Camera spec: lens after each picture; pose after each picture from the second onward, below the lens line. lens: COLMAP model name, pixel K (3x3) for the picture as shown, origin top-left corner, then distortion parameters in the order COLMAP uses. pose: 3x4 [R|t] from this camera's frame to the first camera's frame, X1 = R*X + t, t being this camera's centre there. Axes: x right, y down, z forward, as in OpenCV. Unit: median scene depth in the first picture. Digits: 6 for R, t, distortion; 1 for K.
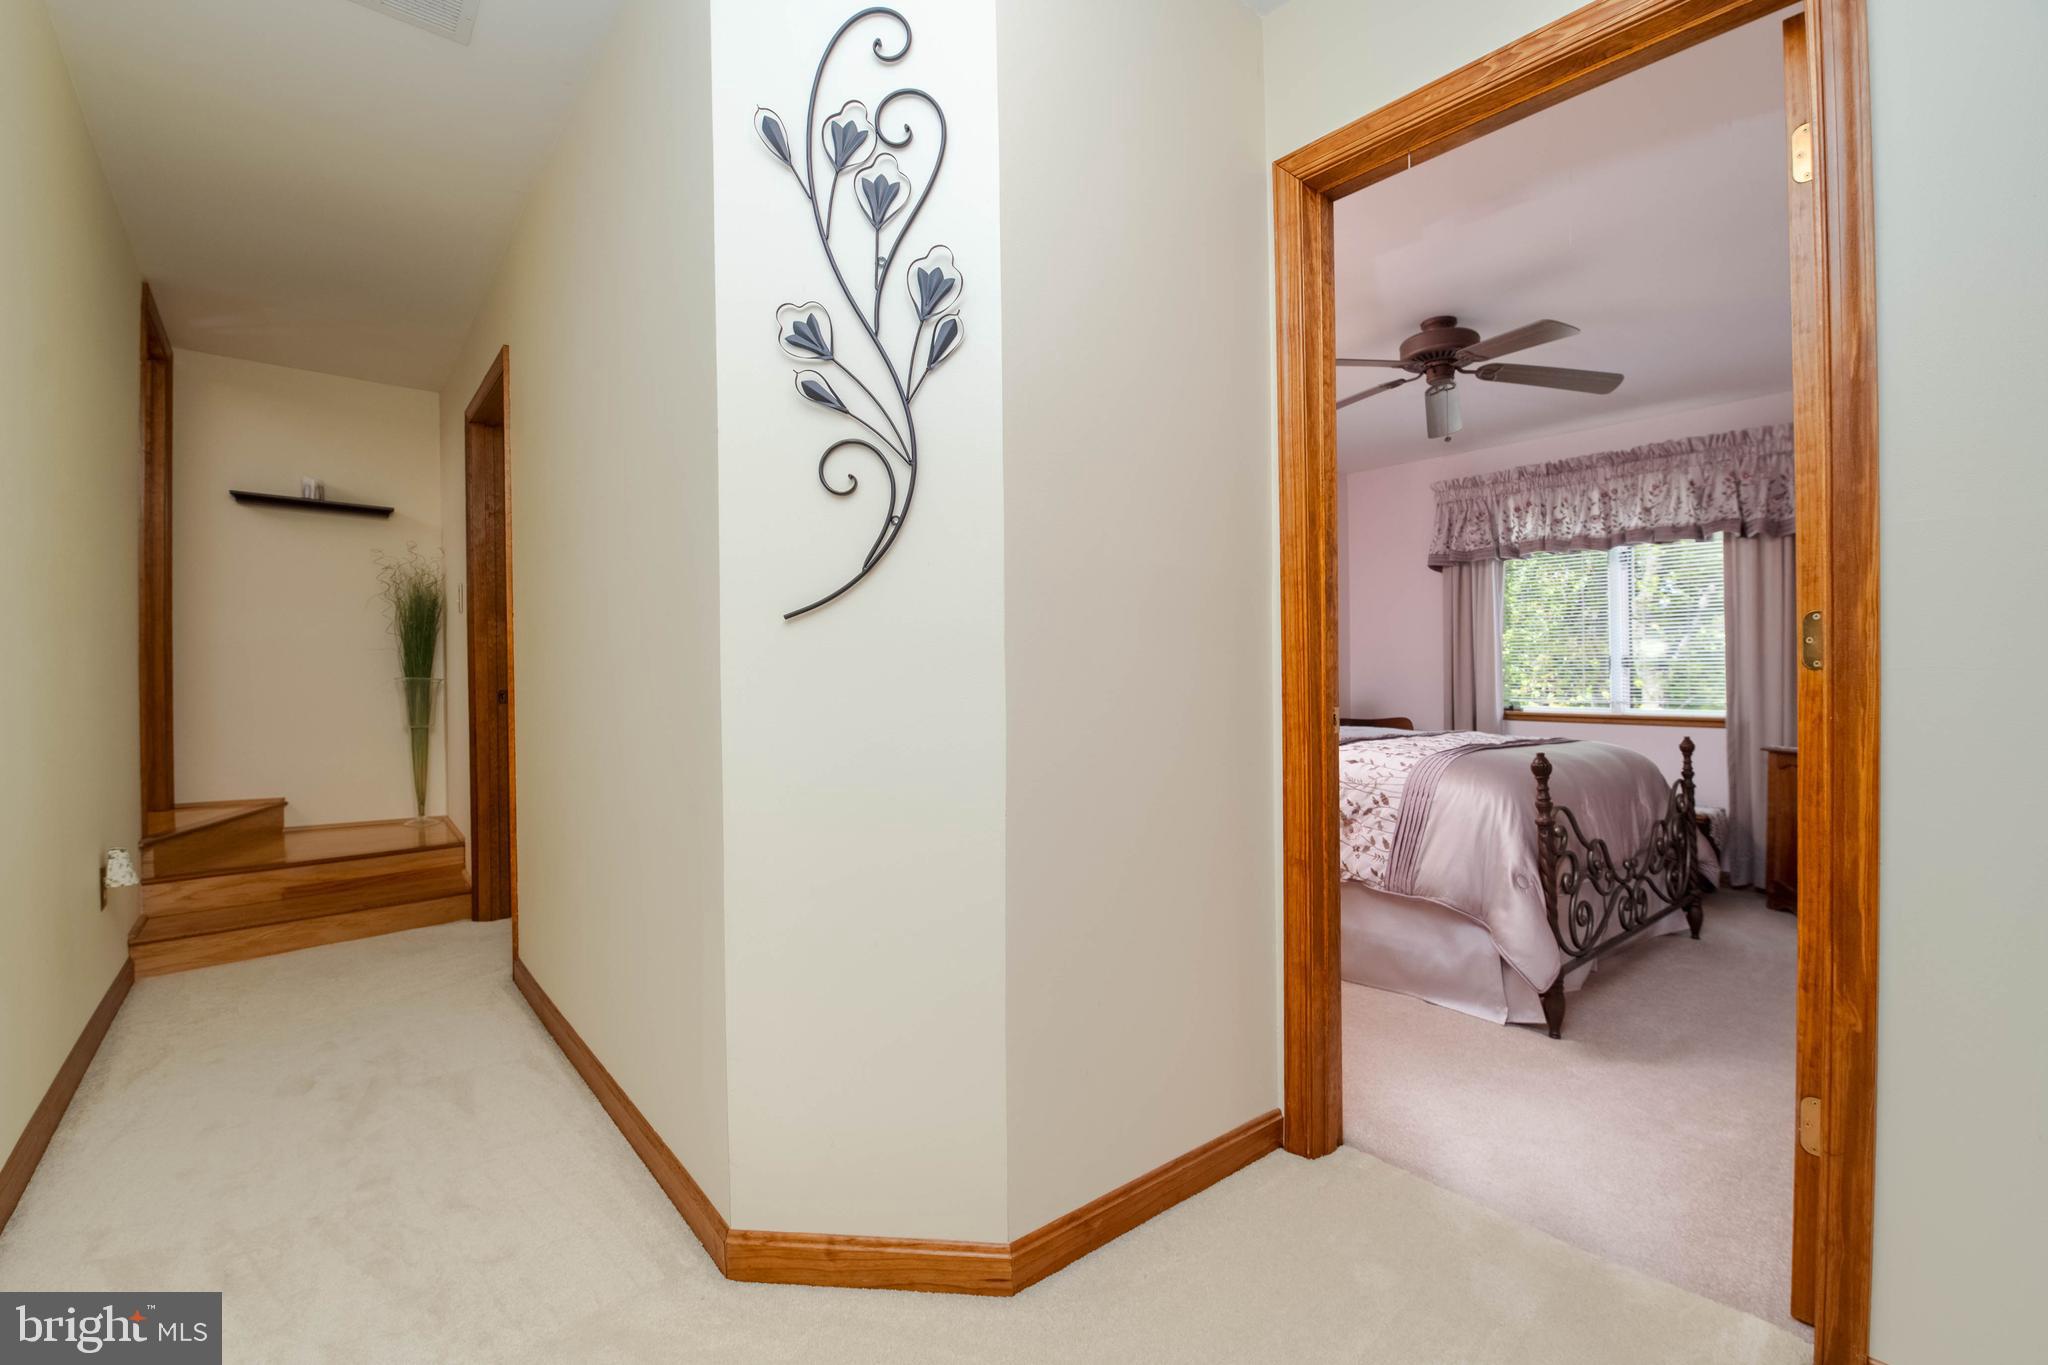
lens RADIAL K [[880.9, 0, 1036.0], [0, 880.9, 662.7], [0, 0, 1]] dist [-0.003219, 0.000251]
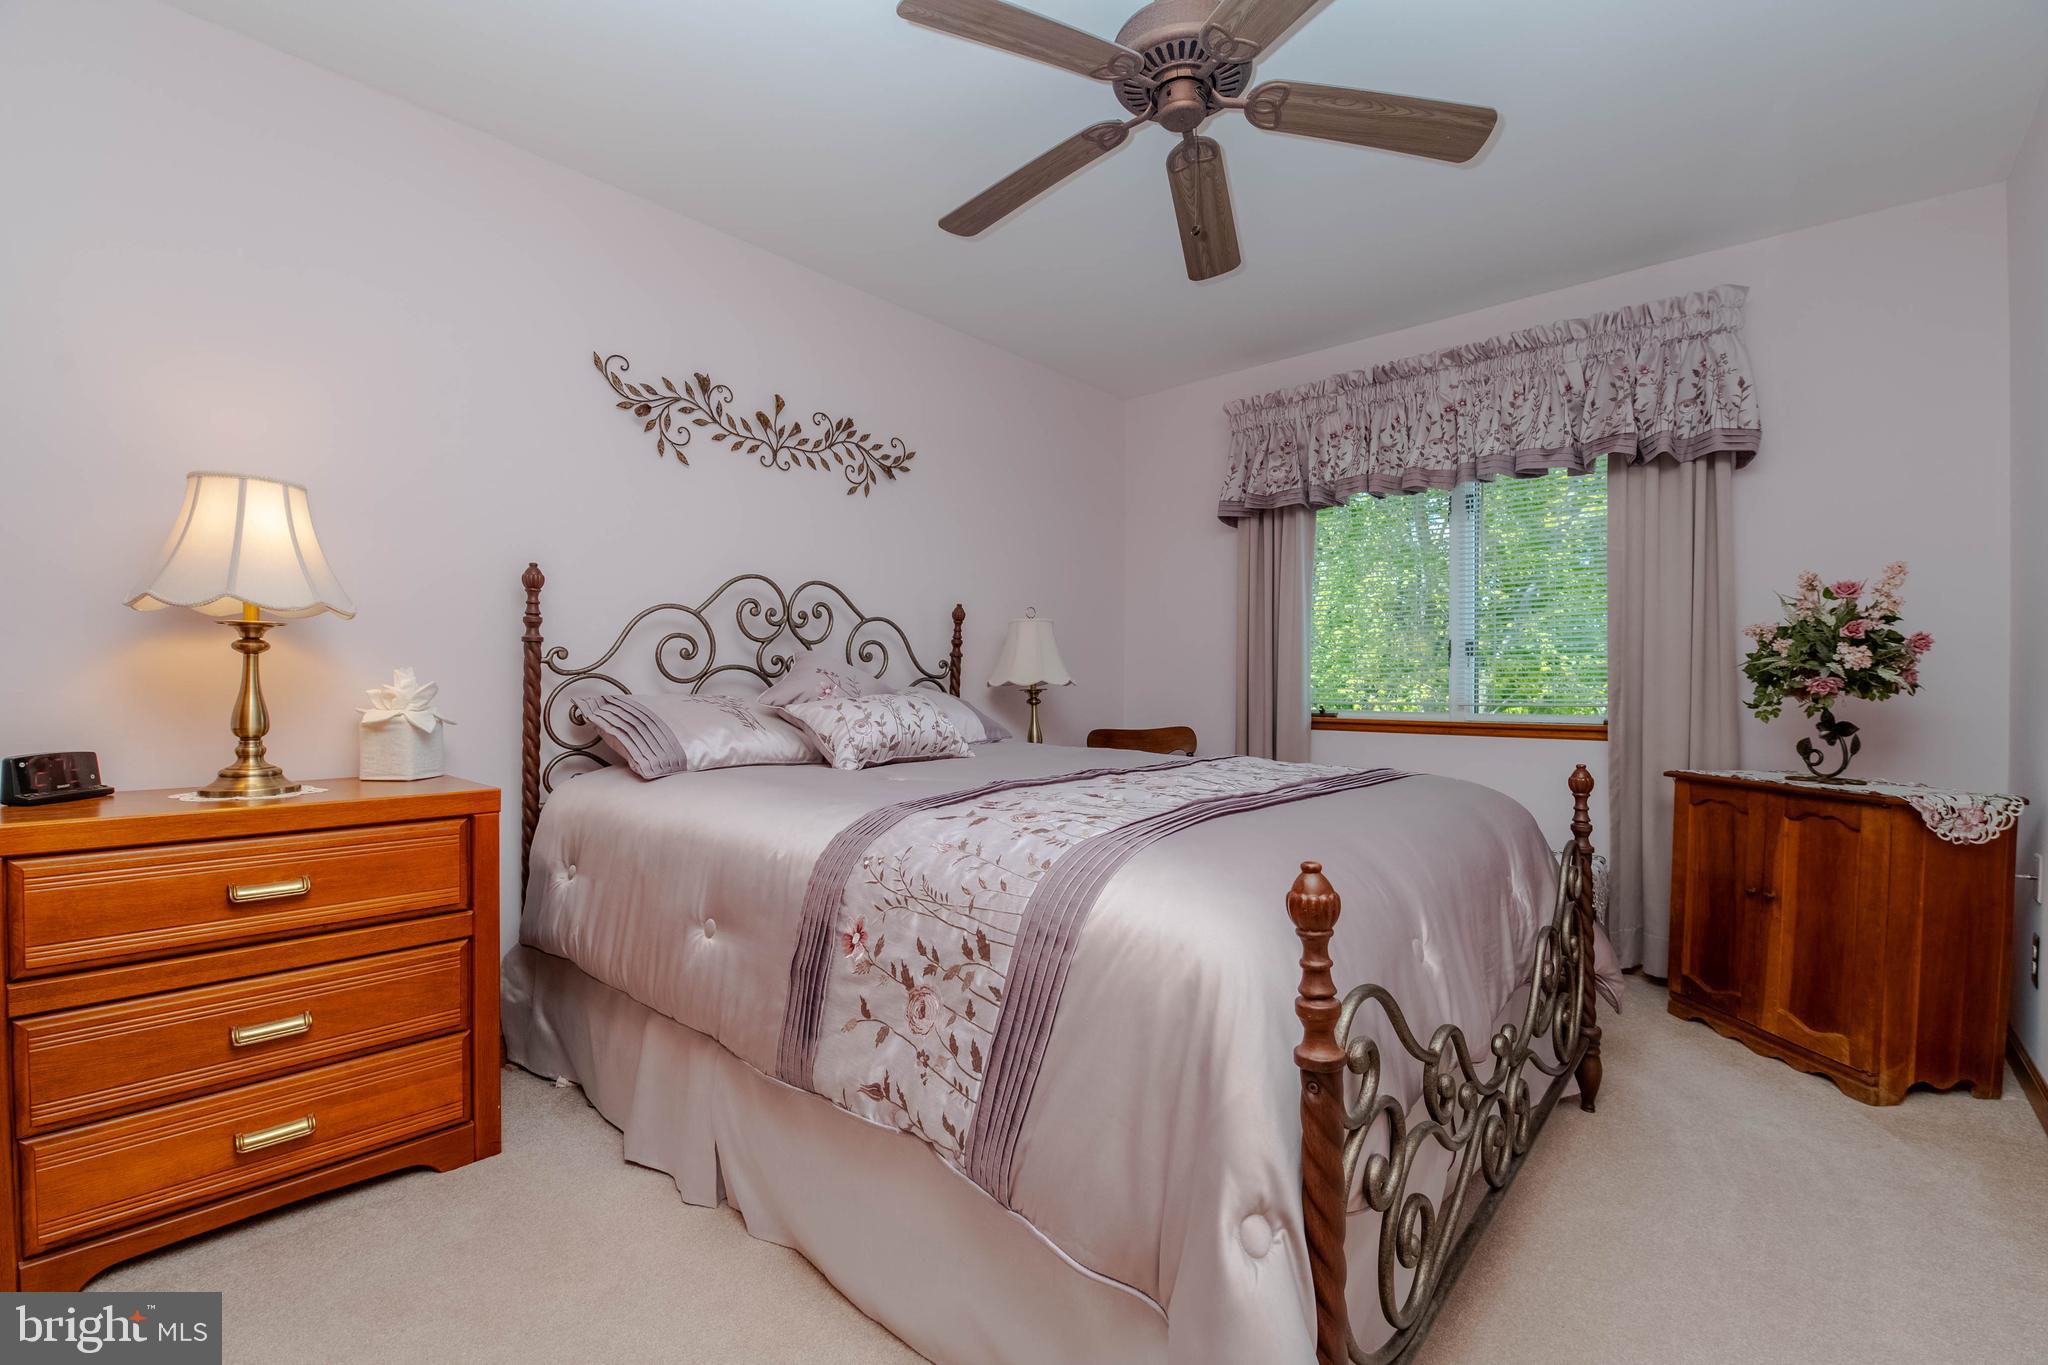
lens RADIAL K [[880.9, 0, 1011.5], [0, 880.9, 700.0], [0, 0, 1]] dist [-0.003219, 0.000251]
pose [[0.991792, -0.008182, 0.127600, 0.231783], [0.002708, 0.999071, 0.043015, 0.010992], [-0.127834, -0.042316, 0.990892, 0.376891]]
